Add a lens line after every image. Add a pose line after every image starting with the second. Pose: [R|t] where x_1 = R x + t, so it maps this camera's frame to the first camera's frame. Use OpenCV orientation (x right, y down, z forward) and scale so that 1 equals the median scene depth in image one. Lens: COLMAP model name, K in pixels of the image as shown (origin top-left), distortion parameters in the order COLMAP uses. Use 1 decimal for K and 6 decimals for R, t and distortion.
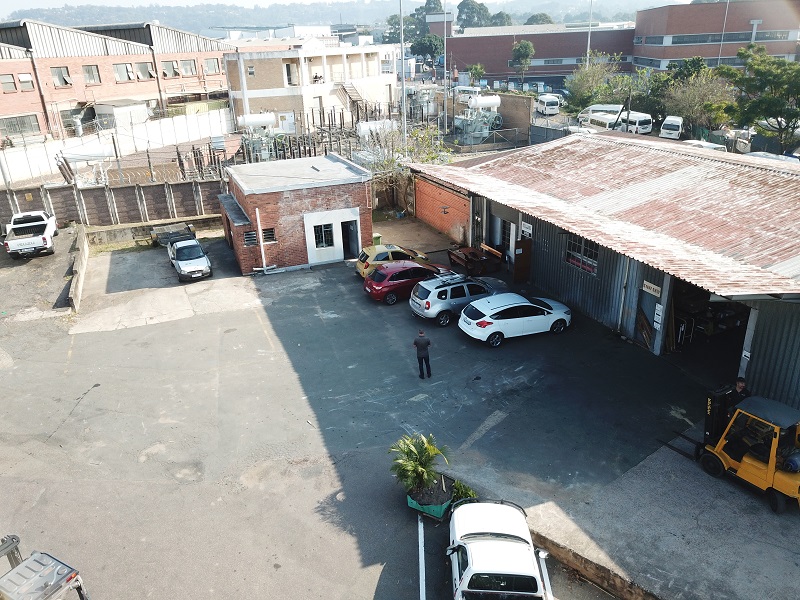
lens RADIAL K [[609.7, 0, 400.0], [0, 609.7, 300.0], [0, 0, 1]] dist [0.009928, -0.001053]
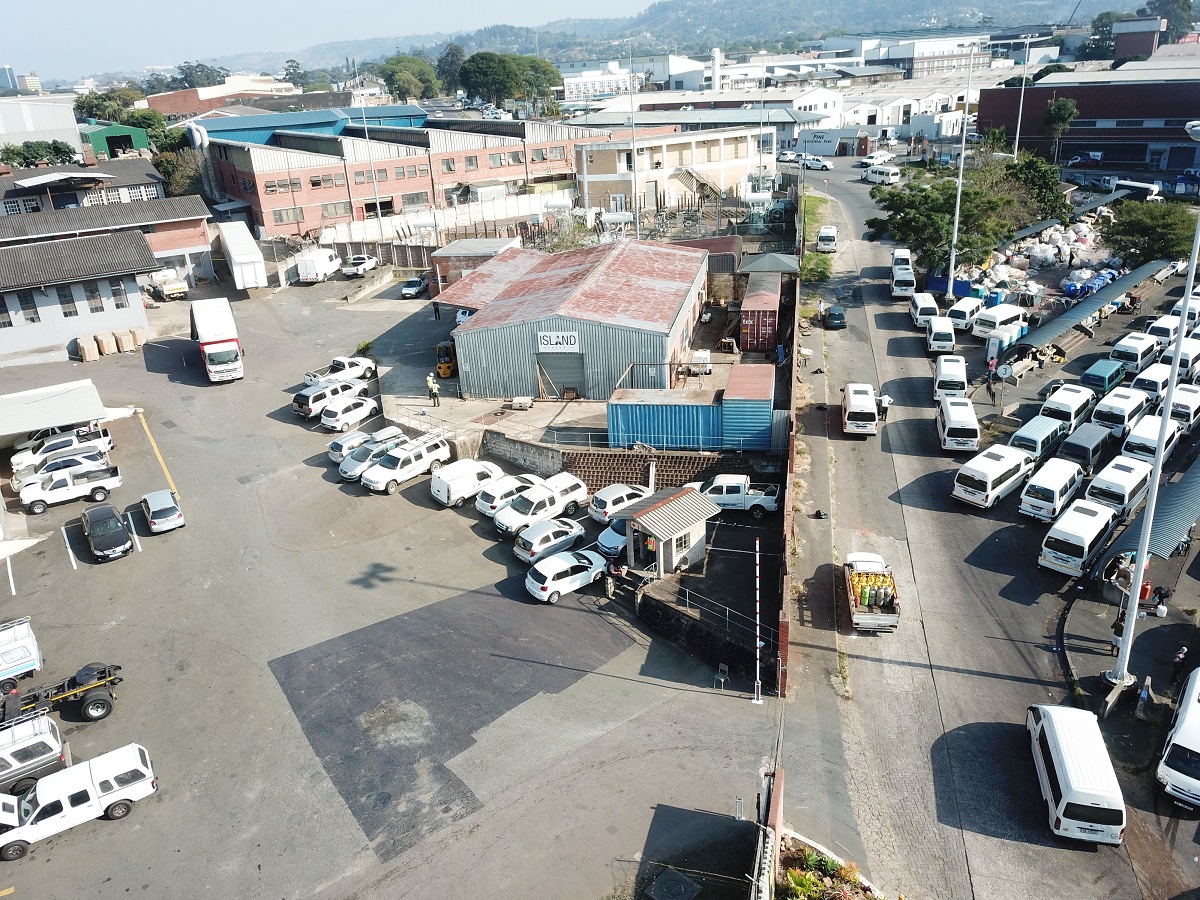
lens RADIAL K [[906.8, 0, 600.0], [0, 906.8, 450.0], [0, 0, 1]] dist [0.006047, -0.001528]
pose [[0.839658, 0.203986, -0.503353, 1.599134], [-0.189115, 0.978599, 0.081113, 0.084375], [0.509127, 0.027084, 0.860265, -1.065734]]
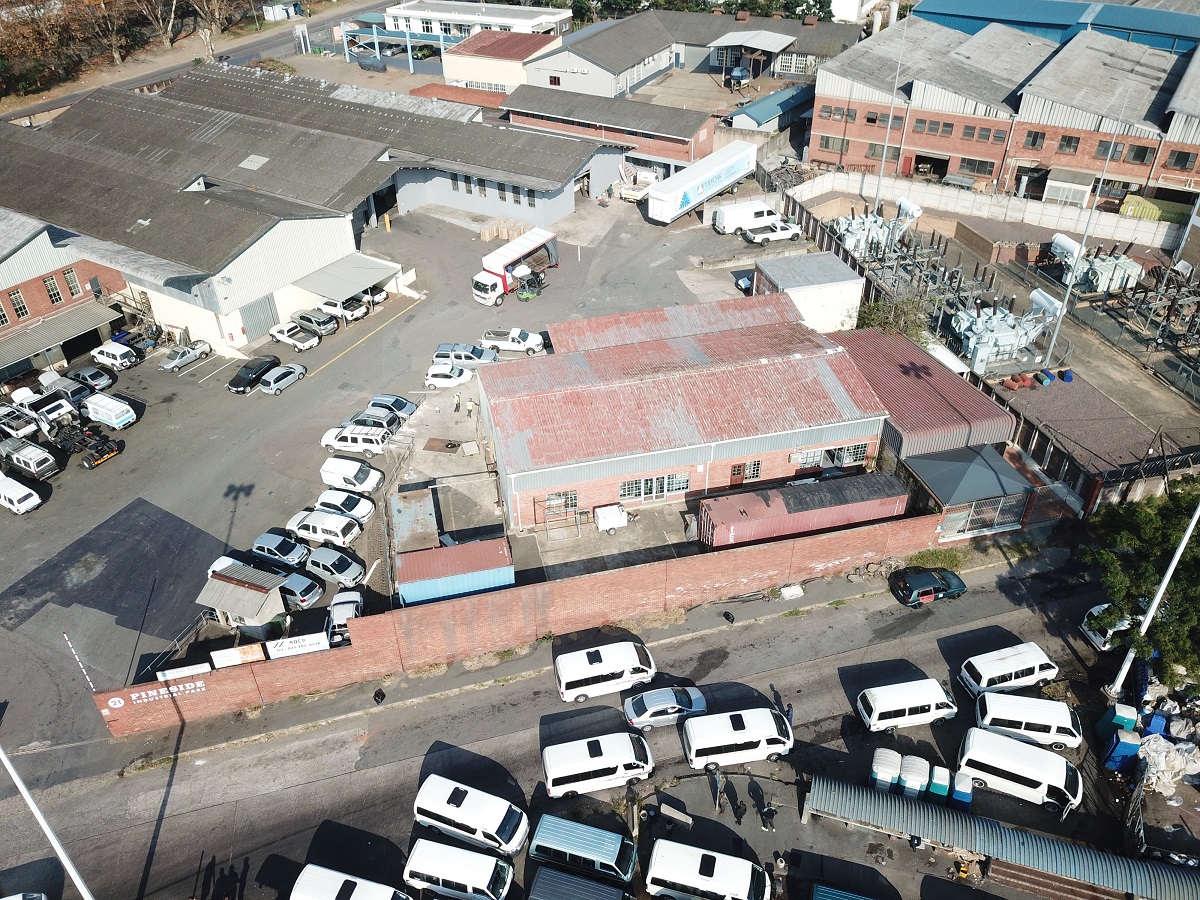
lens RADIAL K [[906.8, 0, 600.0], [0, 906.8, 450.0], [0, 0, 1]] dist [0.006047, -0.001528]
pose [[-0.131437, 0.611013, -0.780633, 2.086699], [-0.367722, 0.701233, 0.610780, -1.164809], [0.920600, 0.367335, 0.132514, 0.383435]]
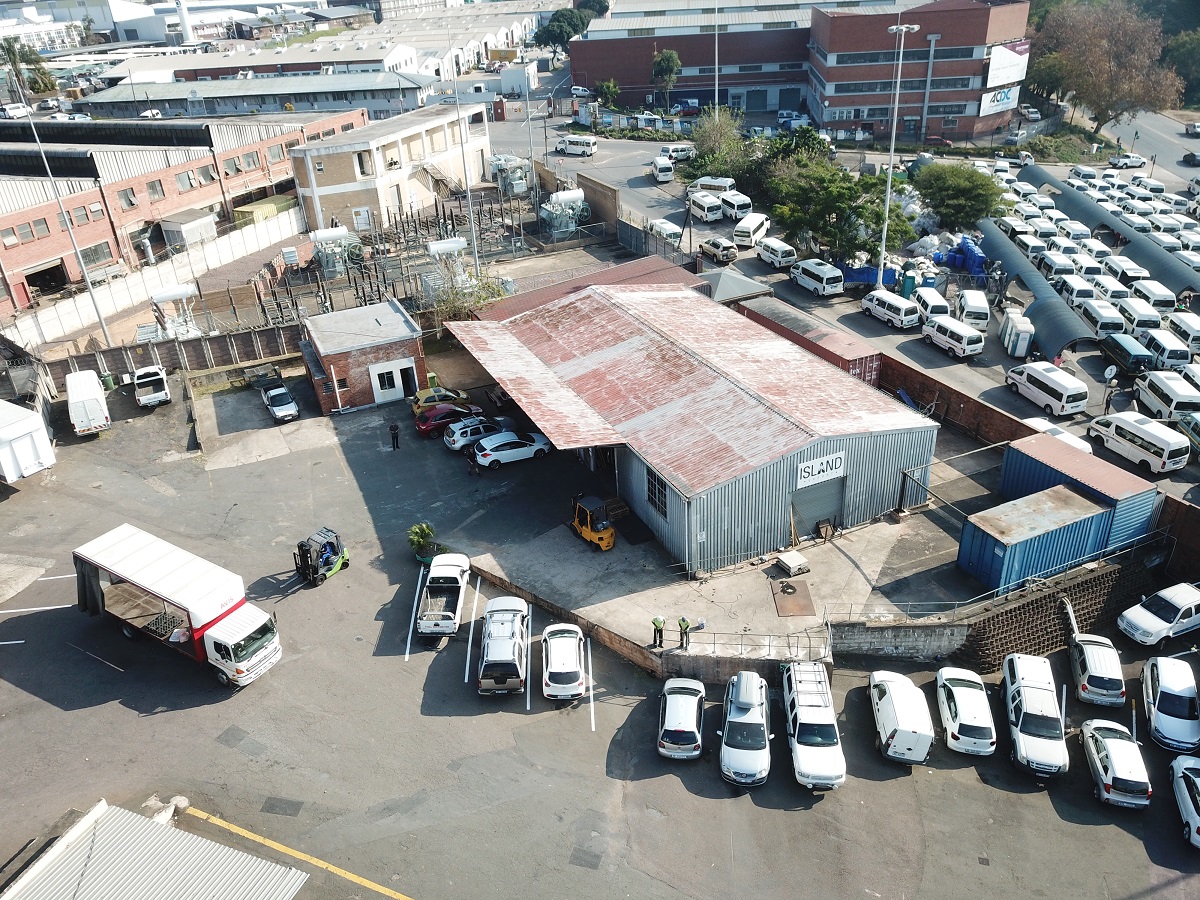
lens RADIAL K [[906.8, 0, 600.0], [0, 906.8, 450.0], [0, 0, 1]] dist [0.006047, -0.001528]
pose [[0.998719, -0.036601, 0.034934, 0.243551], [0.032983, 0.994536, 0.099052, -0.132761], [-0.038369, -0.097773, 0.994469, -0.891345]]
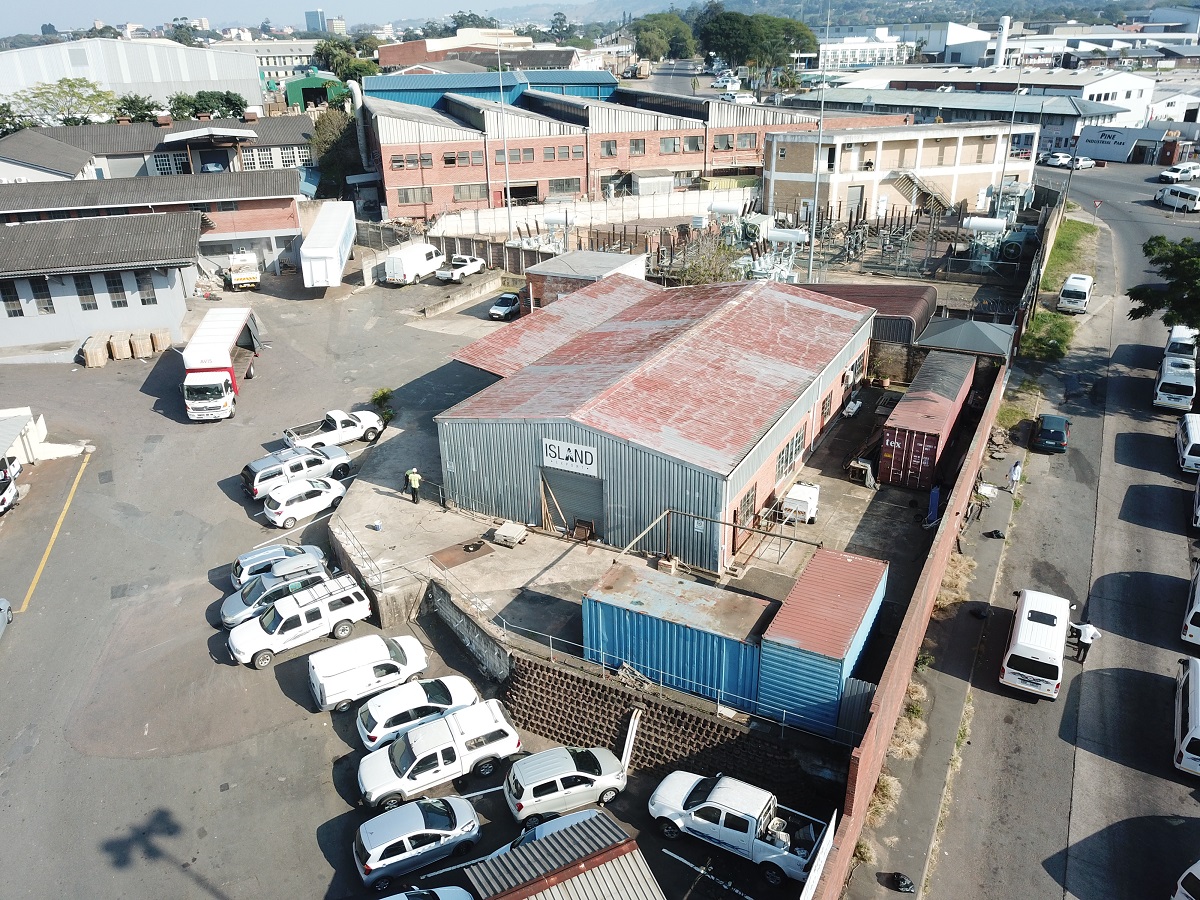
lens RADIAL K [[915.2, 0, 600.0], [0, 915.2, 450.0], [0, 0, 1]] dist [0.001106, 0.004984]
pose [[0.656654, 0.334140, -0.676133, 1.431050], [-0.298636, 0.938422, 0.173729, -0.190217], [0.692548, 0.087838, 0.716004, -0.428514]]
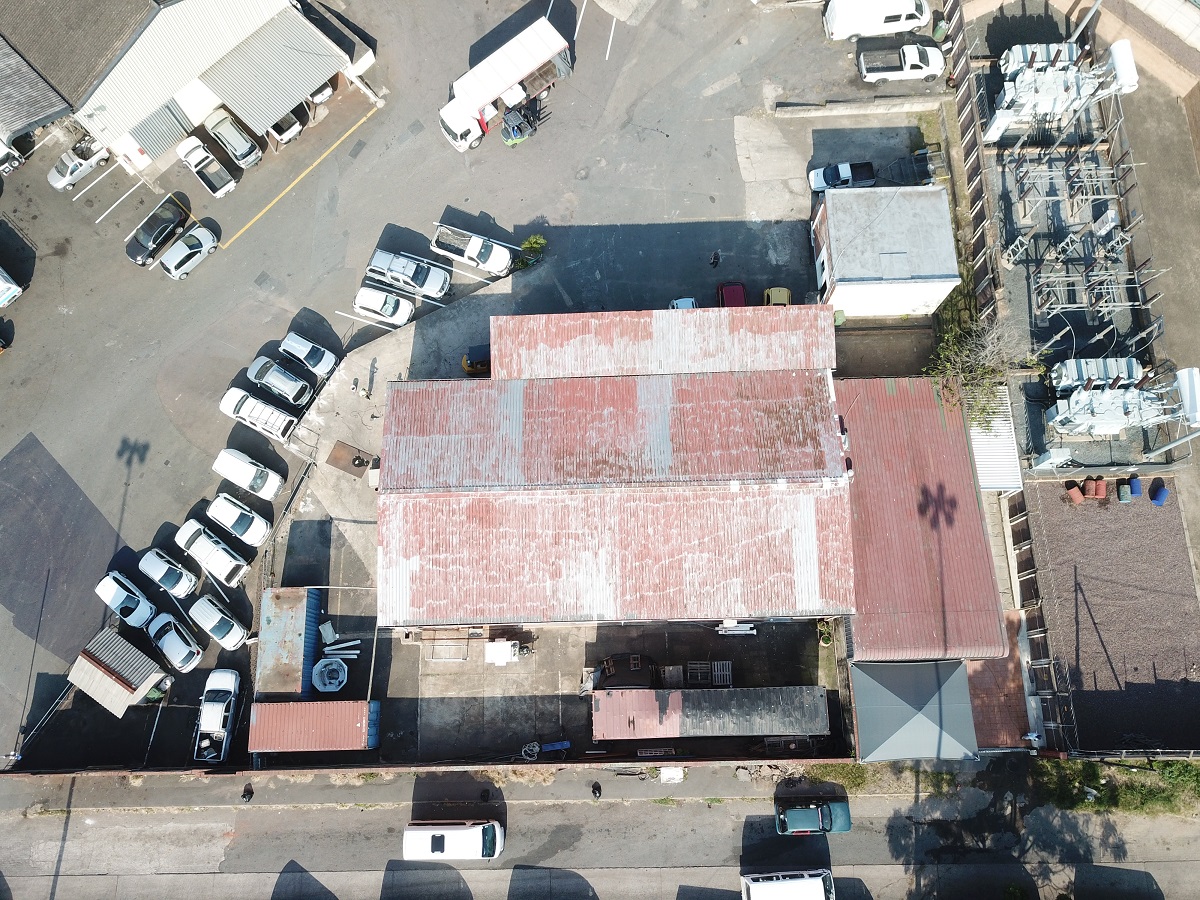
lens RADIAL K [[906.8, 0, 600.0], [0, 906.8, 450.0], [0, 0, 1]] dist [0.006047, -0.001528]
pose [[-0.341723, 0.916053, -0.209937, 0.728424], [-0.341993, 0.086858, 0.935679, -1.585017], [0.875366, 0.391540, 0.283603, 0.244409]]
